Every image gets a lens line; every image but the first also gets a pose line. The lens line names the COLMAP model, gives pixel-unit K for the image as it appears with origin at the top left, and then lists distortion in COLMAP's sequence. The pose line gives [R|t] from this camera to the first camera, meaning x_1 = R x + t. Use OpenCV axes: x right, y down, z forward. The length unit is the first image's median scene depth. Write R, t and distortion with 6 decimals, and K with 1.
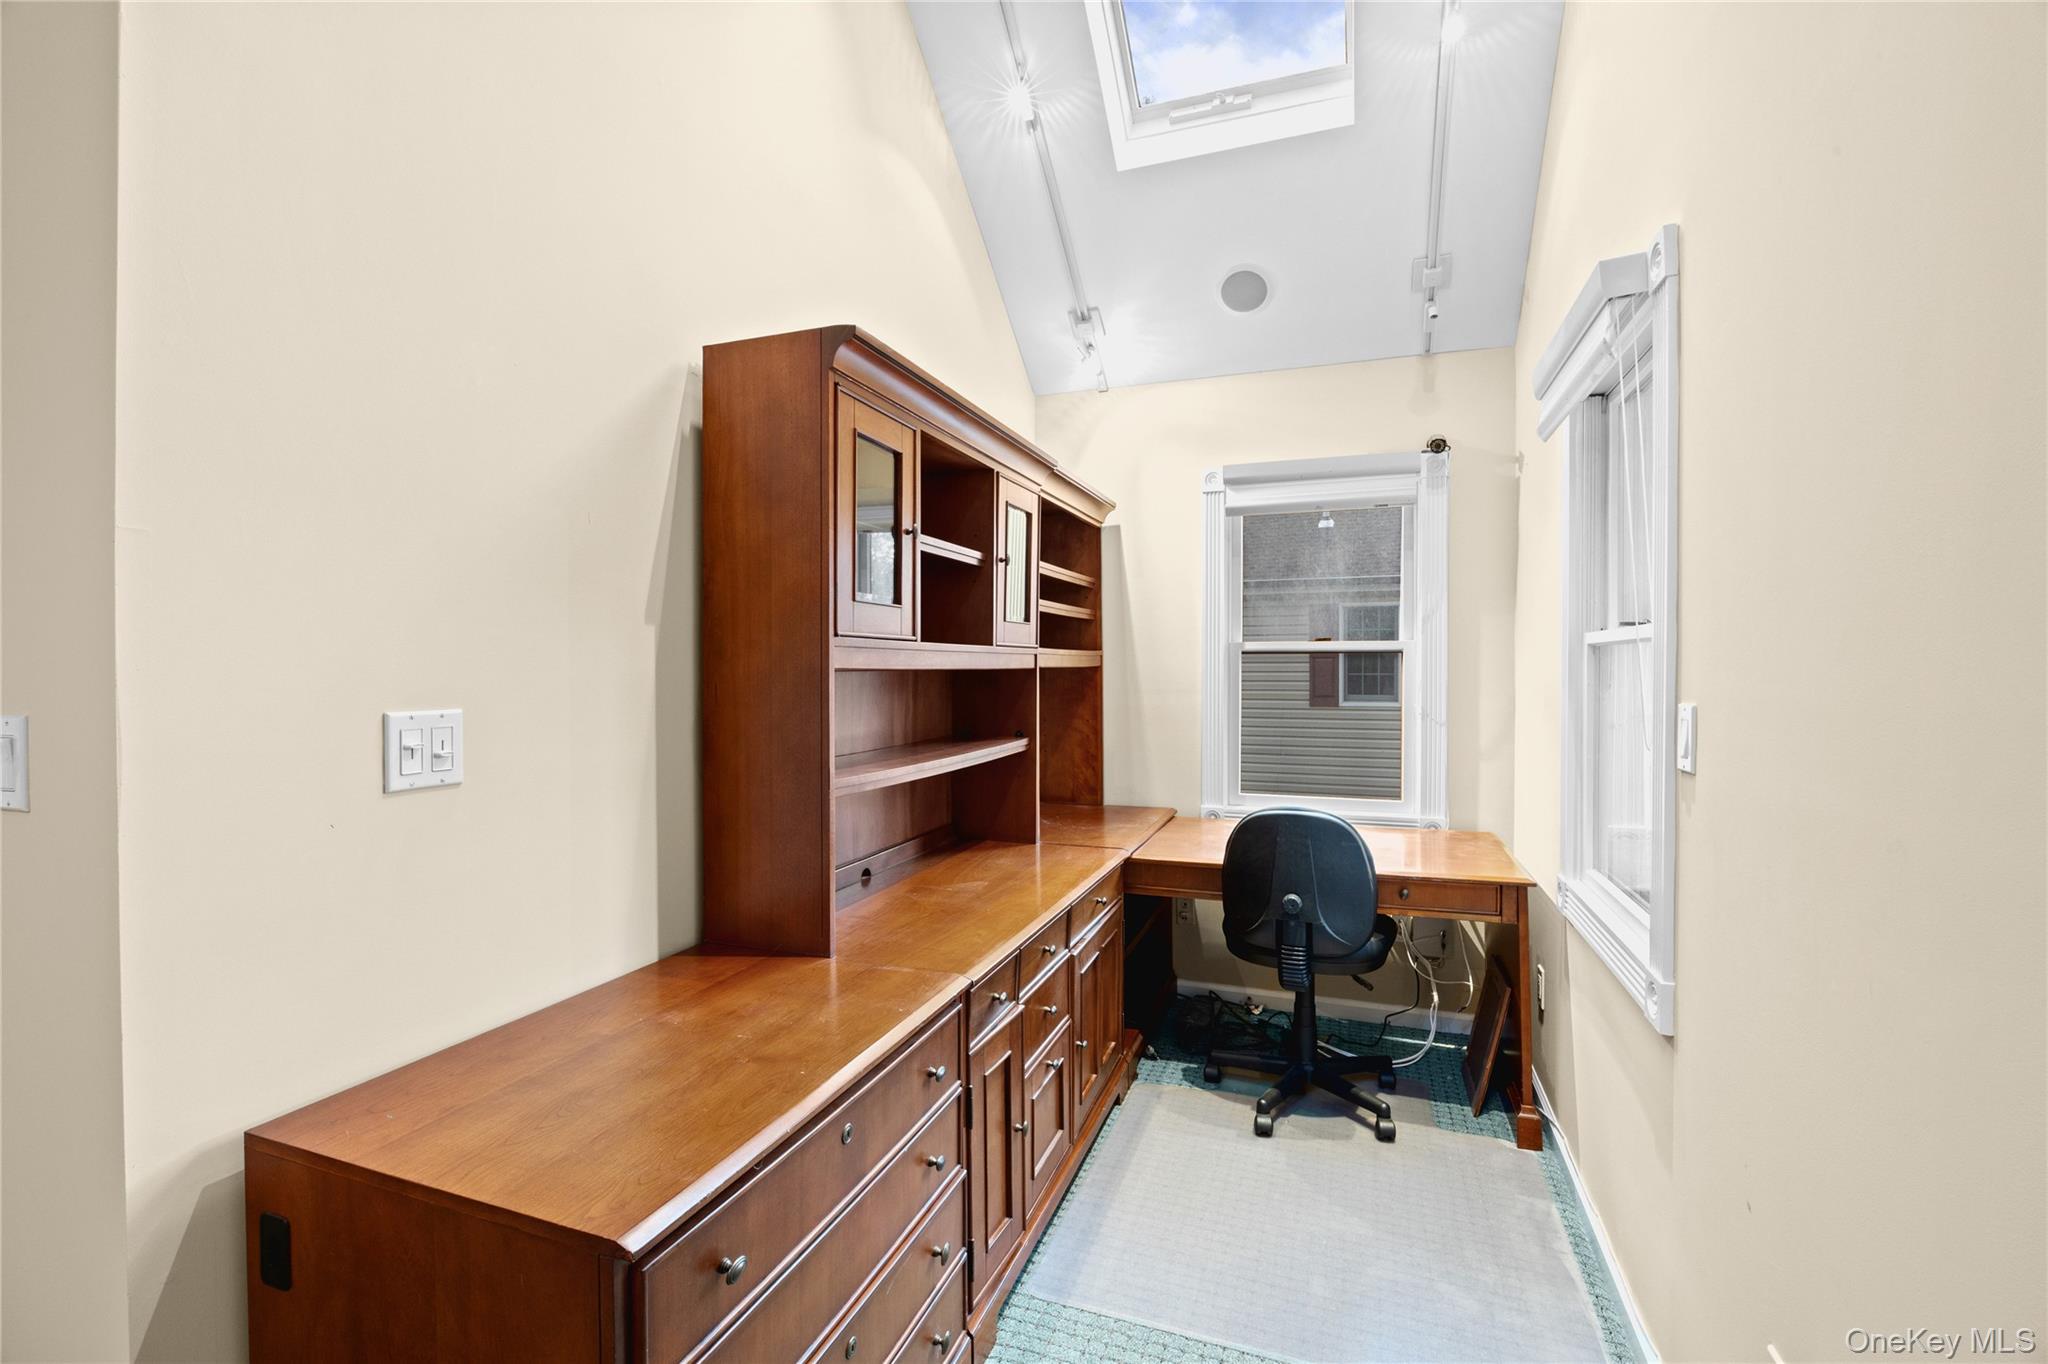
lens RADIAL K [[878.8, 0, 1021.0], [0, 878.8, 684.3], [0, 0, 1]] dist [-0.019591, 0.000065]
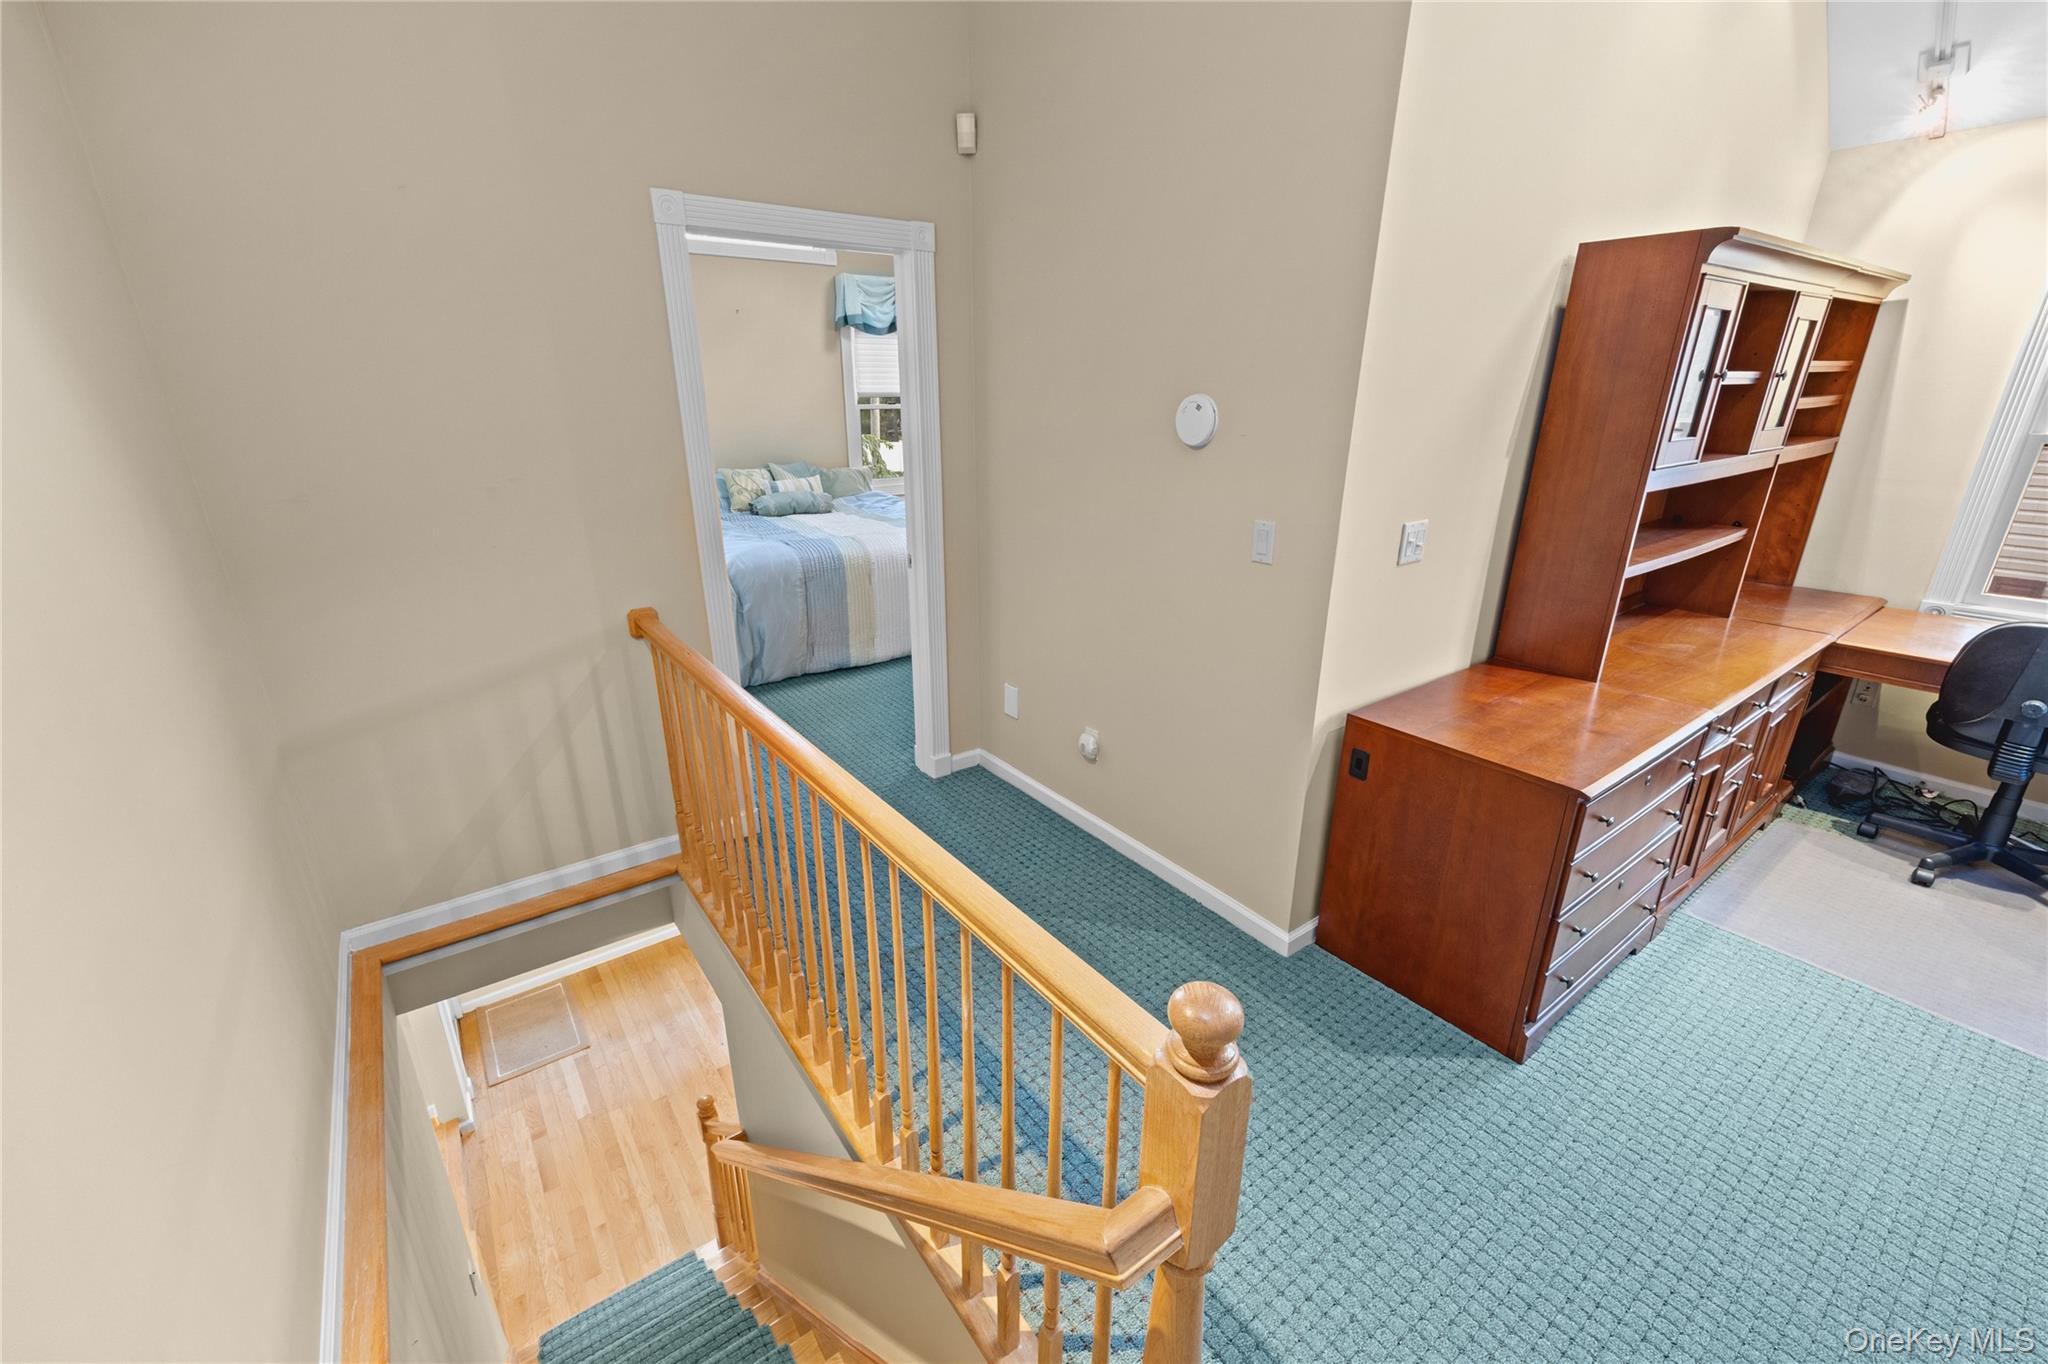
lens RADIAL K [[823.0, 0, 1018.8], [0, 823.0, 679.6], [0, 0, 1]] dist [0.002178, 0.000314]
pose [[0.835976, 0.182701, -0.517459, -0.207336], [-0.003279, 0.944597, 0.328215, -0.110684], [0.548756, -0.272683, 0.790260, -0.466845]]
